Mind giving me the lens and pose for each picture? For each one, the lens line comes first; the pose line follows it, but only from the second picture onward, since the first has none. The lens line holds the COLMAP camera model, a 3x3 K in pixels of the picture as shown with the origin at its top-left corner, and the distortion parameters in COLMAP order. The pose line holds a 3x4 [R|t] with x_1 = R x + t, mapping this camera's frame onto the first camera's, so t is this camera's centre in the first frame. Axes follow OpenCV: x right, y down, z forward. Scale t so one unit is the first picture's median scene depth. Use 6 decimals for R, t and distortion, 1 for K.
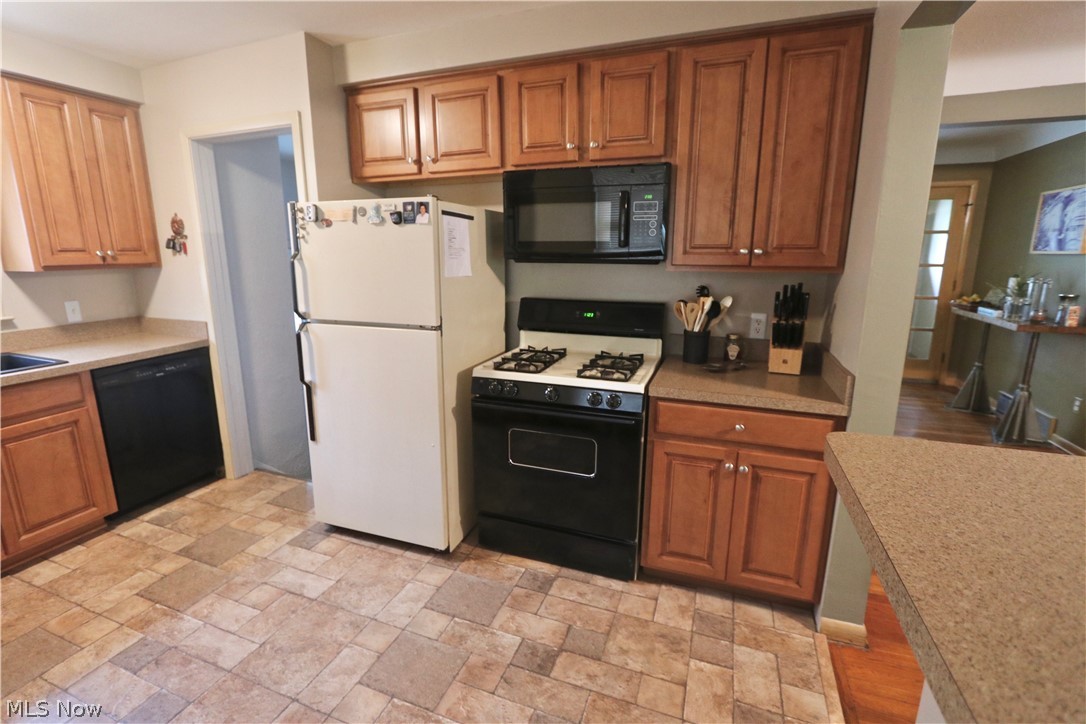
lens RADIAL K [[497.9, 0, 538.6], [0, 497.9, 358.3], [0, 0, 1]] dist [-0.016179, 0.000978]
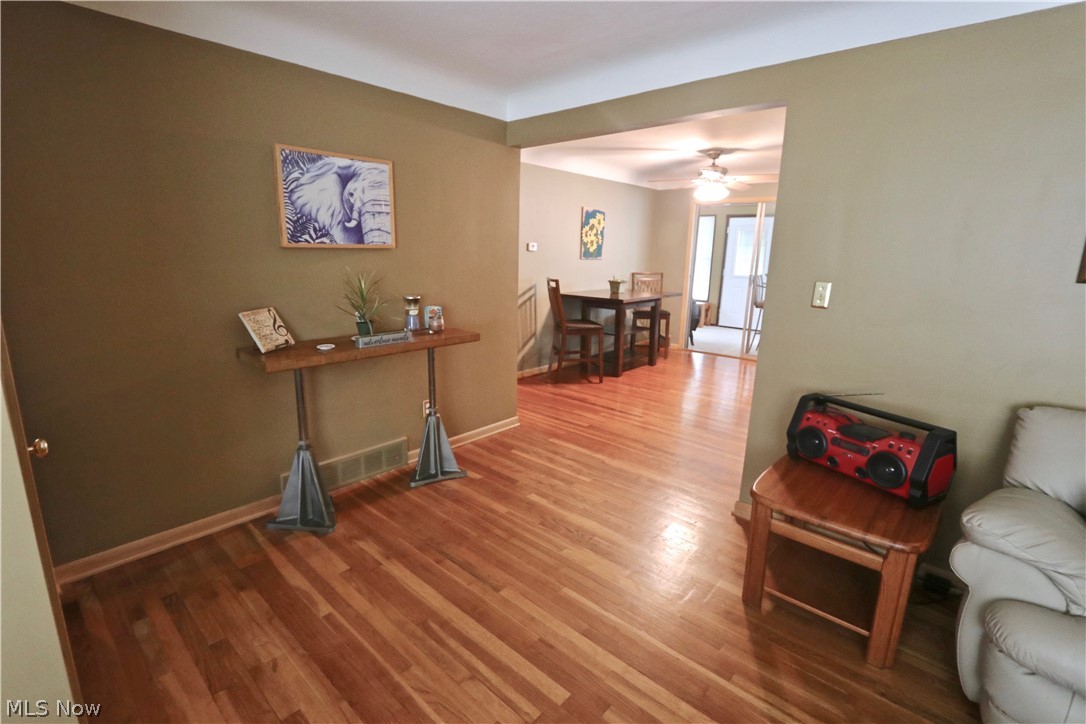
lens RADIAL K [[497.9, 0, 538.6], [0, 497.9, 358.3], [0, 0, 1]] dist [-0.016179, 0.000978]
pose [[-0.928645, -0.100977, 0.356963, 0.496314], [0.057169, 0.911793, 0.406652, -0.328492], [-0.366539, 0.398042, -0.840959, 1.494082]]
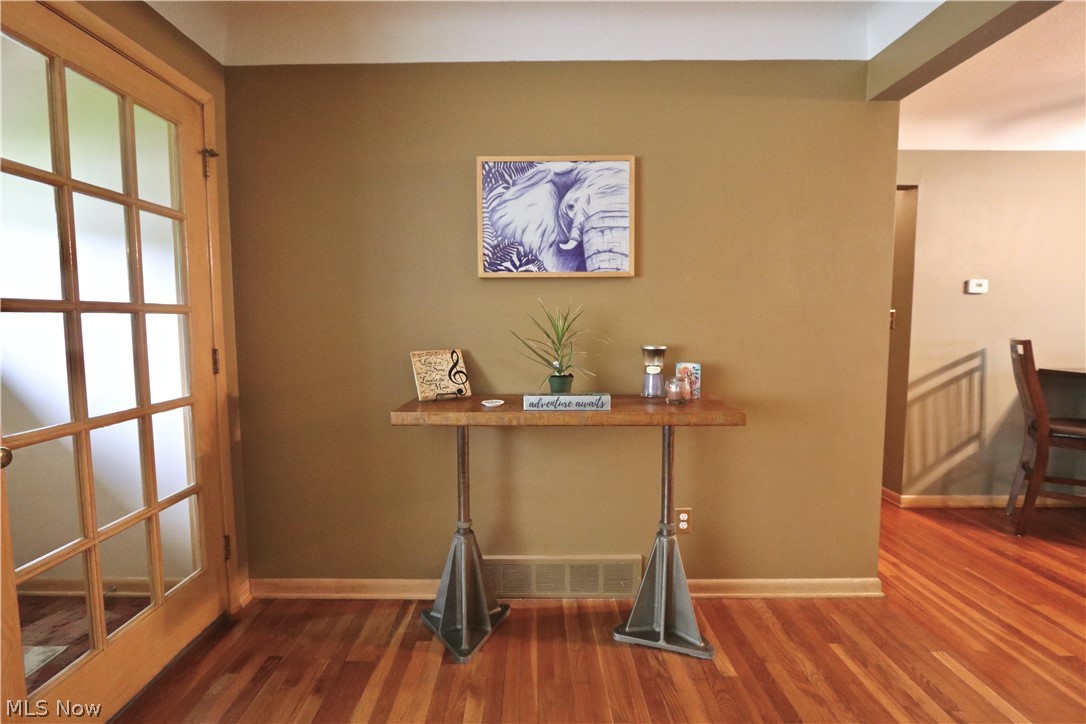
lens RADIAL K [[497.9, 0, 538.6], [0, 497.9, 358.3], [0, 0, 1]] dist [-0.016179, 0.000978]
pose [[-0.339885, -0.071072, 0.937777, 0.519855], [0.204954, 0.967576, 0.147614, -0.202924], [-0.917863, 0.242373, -0.314299, 1.156520]]
